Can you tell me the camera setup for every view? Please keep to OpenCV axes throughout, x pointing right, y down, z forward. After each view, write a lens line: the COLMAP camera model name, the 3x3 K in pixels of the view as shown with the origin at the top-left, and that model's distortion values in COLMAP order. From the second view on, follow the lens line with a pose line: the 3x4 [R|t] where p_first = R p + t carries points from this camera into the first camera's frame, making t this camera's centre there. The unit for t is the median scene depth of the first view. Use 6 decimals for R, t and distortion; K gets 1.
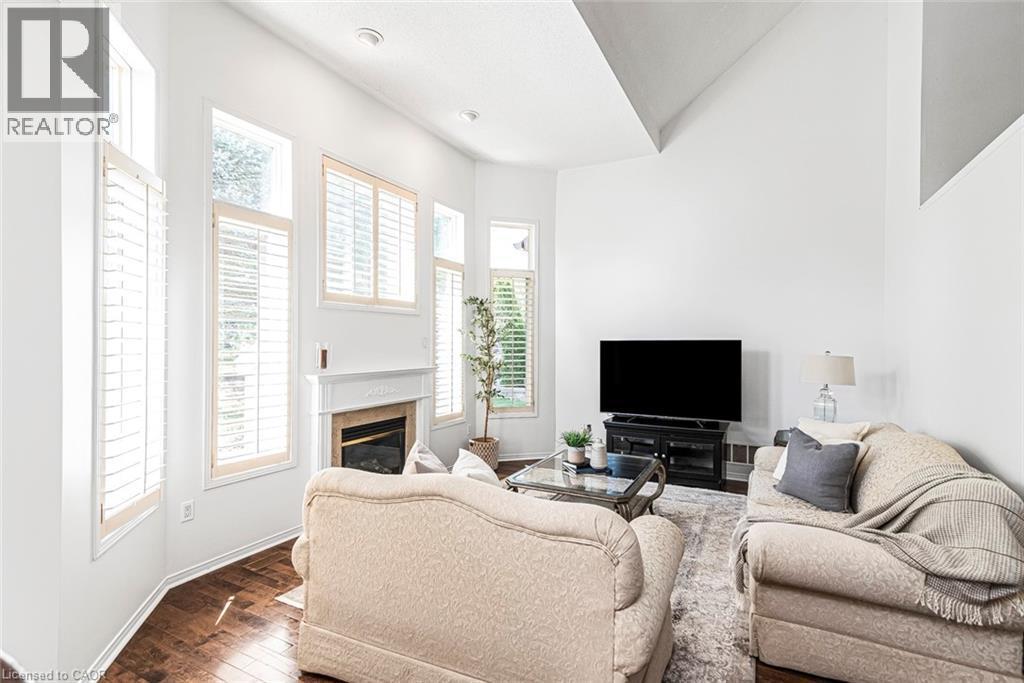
lens RADIAL K [[476.4, 0, 516.7], [0, 476.4, 343.6], [0, 0, 1]] dist [0.005704, 0.000067]
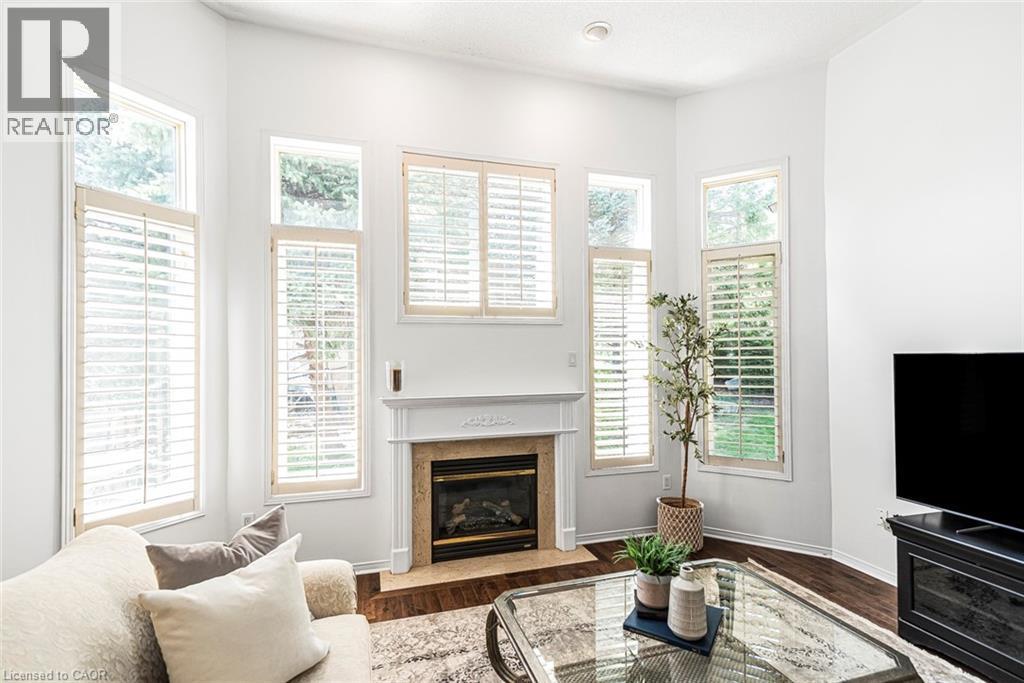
lens RADIAL K [[476.4, 0, 509.6], [0, 476.4, 346.4], [0, 0, 1]] dist [0.005704, 0.000067]
pose [[0.703329, -0.005822, -0.710841, 0.290172], [0.001737, 0.999978, -0.006472, -0.019687], [0.710862, 0.003318, 0.703323, 0.405408]]
